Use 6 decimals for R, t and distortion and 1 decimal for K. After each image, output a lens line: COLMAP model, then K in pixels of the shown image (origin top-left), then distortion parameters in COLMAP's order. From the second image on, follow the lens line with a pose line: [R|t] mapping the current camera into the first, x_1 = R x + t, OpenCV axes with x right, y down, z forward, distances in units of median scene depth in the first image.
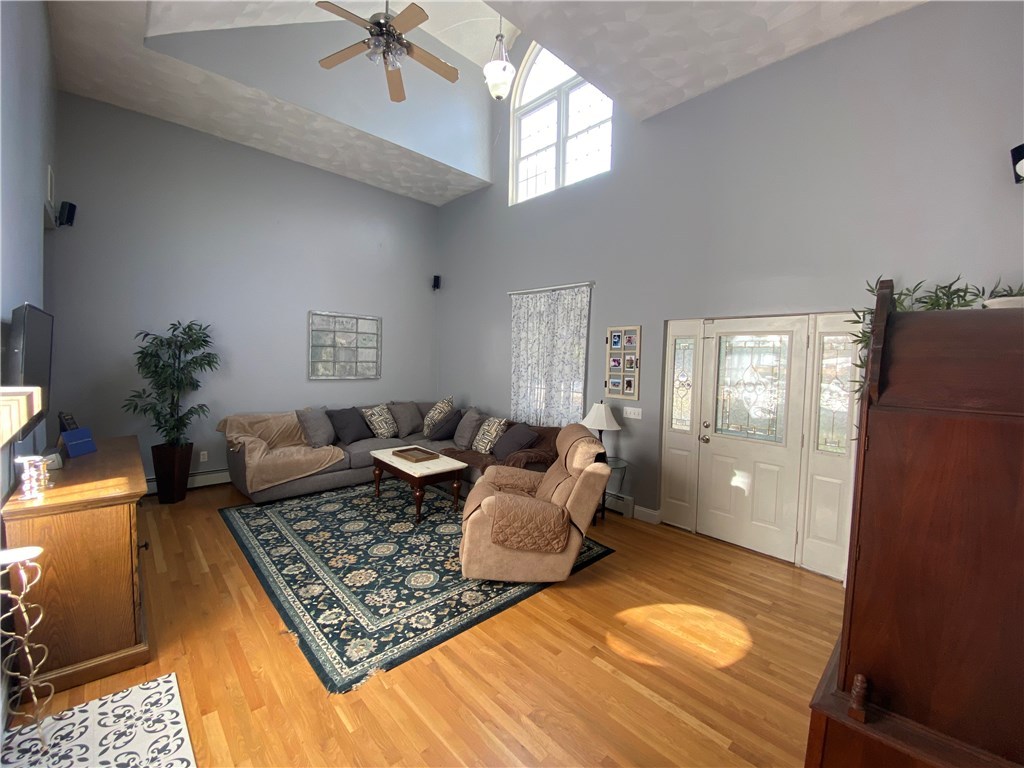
lens RADIAL K [[414.2, 0, 514.2], [0, 414.2, 379.0], [0, 0, 1]] dist [0.015517, -0.019239]
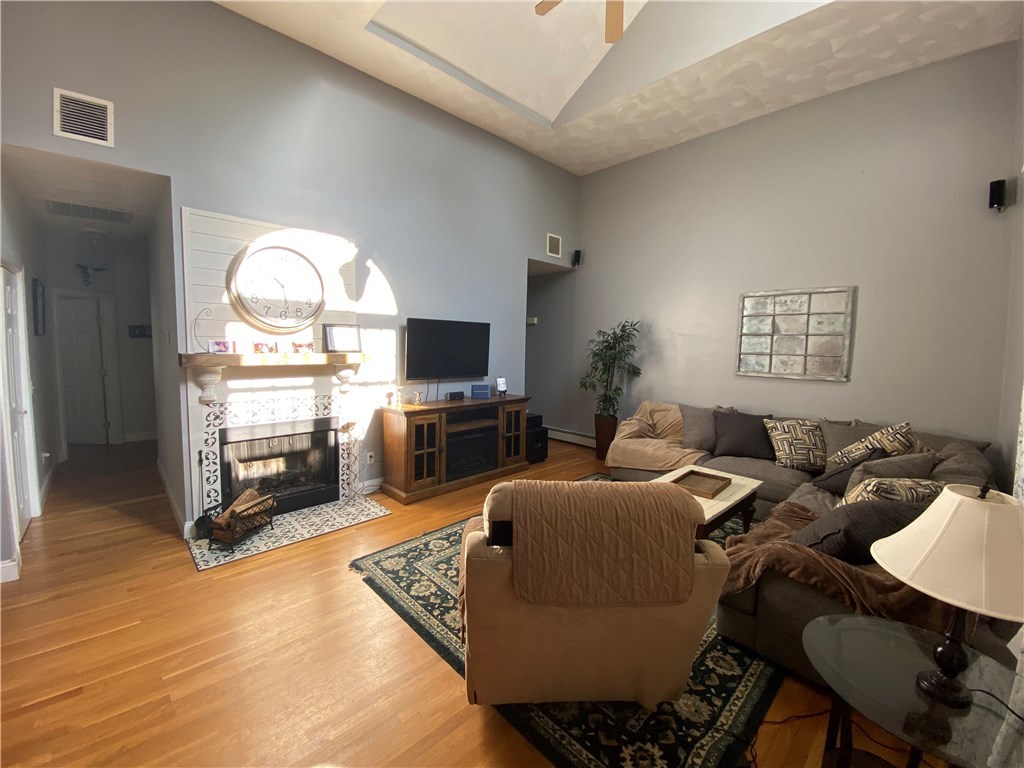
lens RADIAL K [[414.2, 0, 514.2], [0, 414.2, 379.0], [0, 0, 1]] dist [0.015517, -0.019239]
pose [[0.008866, 0.053316, -0.998538, 0.773531], [-0.069120, 0.996222, 0.052578, -0.008385], [0.997569, 0.068553, 0.012518, 1.157121]]
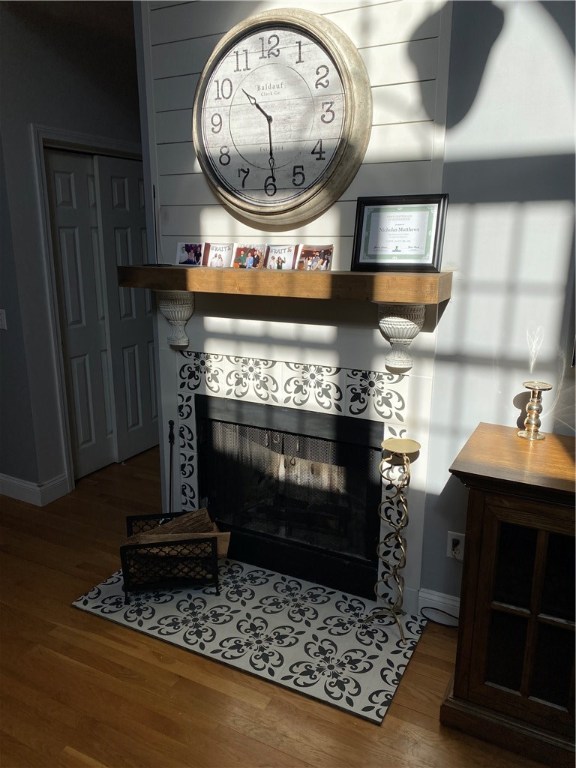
lens RADIAL K [[586.6, 0, 286.6], [0, 586.6, 376.5], [0, 0, 1]] dist [0.031702, -0.004582]
pose [[-0.945157, 0.046839, -0.323239, -0.312804], [-0.046870, 0.959970, 0.276152, -0.062956], [0.323235, 0.276158, -0.905128, 1.302689]]
